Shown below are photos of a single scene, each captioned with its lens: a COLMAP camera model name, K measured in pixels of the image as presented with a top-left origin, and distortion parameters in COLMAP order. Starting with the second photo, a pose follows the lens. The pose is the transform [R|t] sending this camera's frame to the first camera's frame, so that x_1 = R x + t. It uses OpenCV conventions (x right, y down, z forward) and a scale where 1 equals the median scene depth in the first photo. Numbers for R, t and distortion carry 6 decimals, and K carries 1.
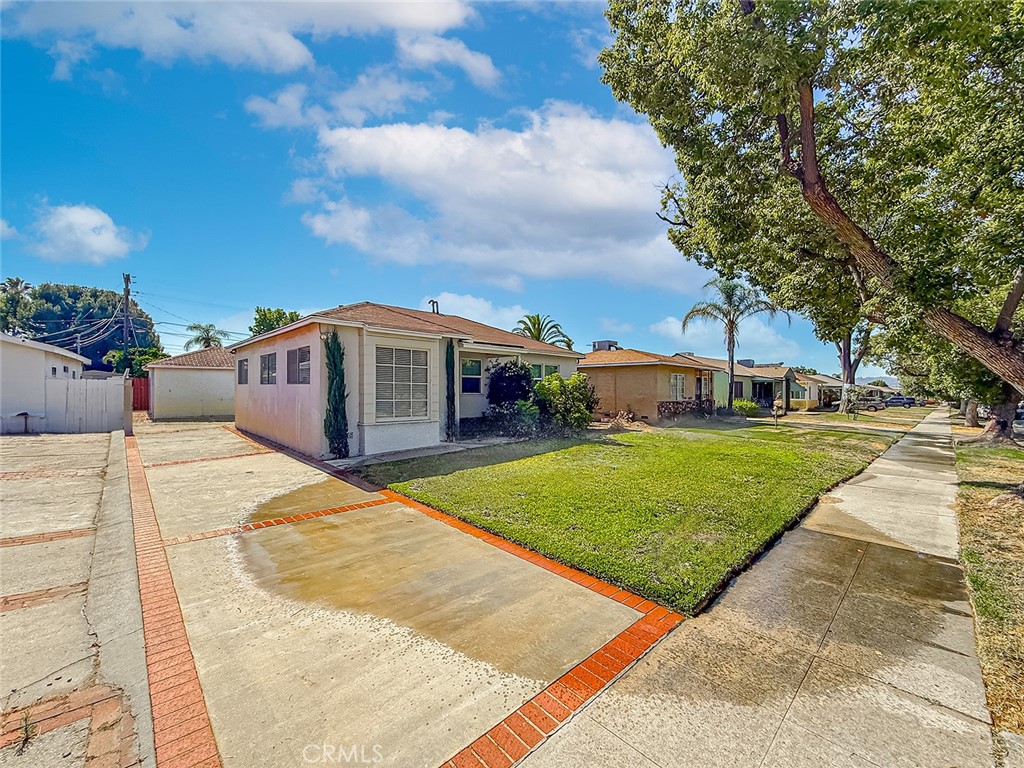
lens RADIAL K [[414.0, 0, 509.4], [0, 414.0, 368.0], [0, 0, 1]] dist [0.000495, 0.000121]
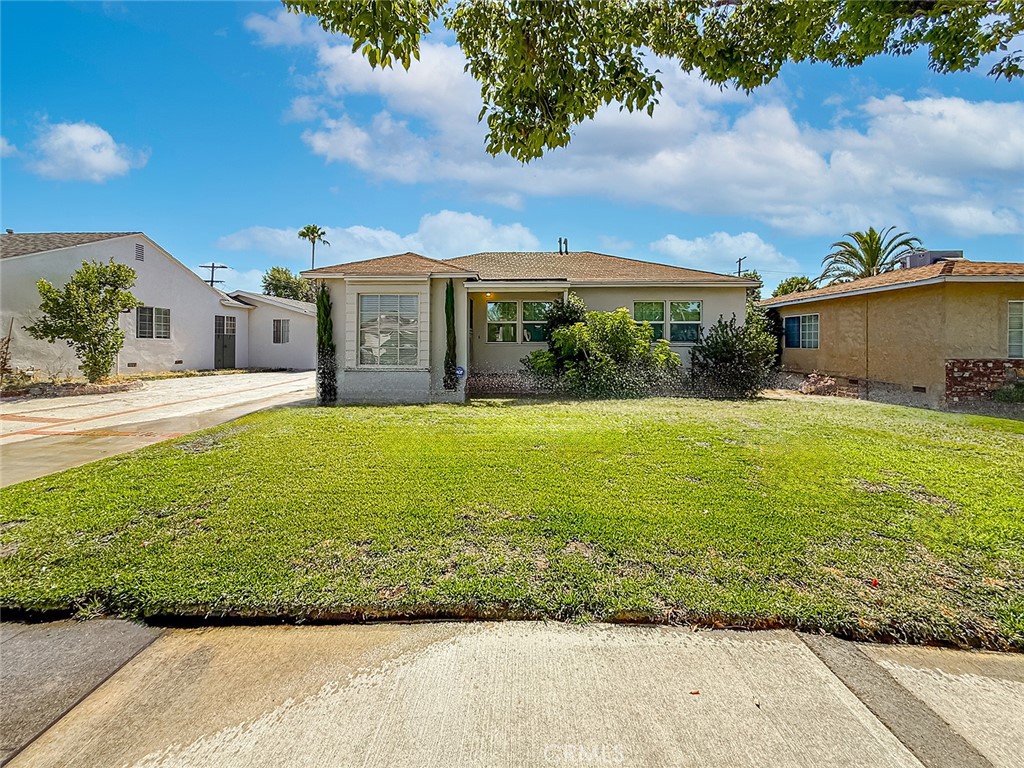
lens RADIAL K [[414.0, 0, 509.4], [0, 414.0, 368.0], [0, 0, 1]] dist [0.000495, 0.000121]
pose [[0.694205, 0.033636, -0.718991, 0.499550], [0.039201, 0.995658, 0.084430, 0.041091], [0.718709, -0.086797, 0.689872, 0.397457]]
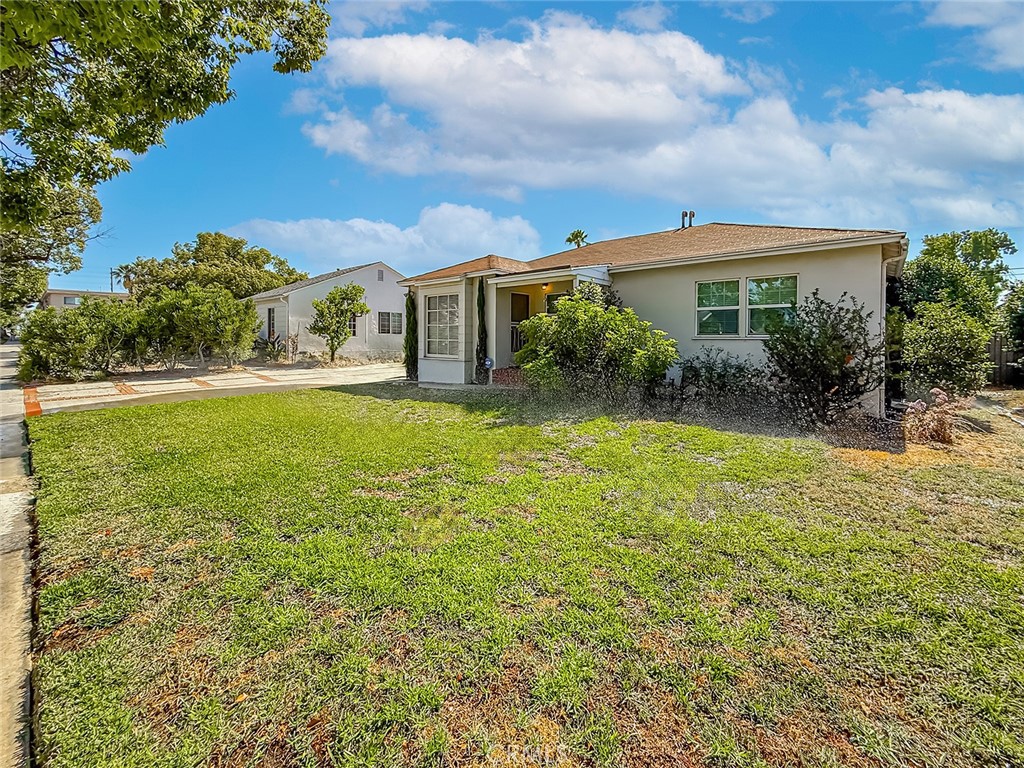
lens RADIAL K [[414.0, 0, 509.4], [0, 414.0, 368.0], [0, 0, 1]] dist [0.000495, 0.000121]
pose [[0.120170, 0.060599, -0.990902, 0.702818], [0.048944, 0.996560, 0.066880, 0.066219], [0.991546, -0.056535, 0.116791, 0.800666]]
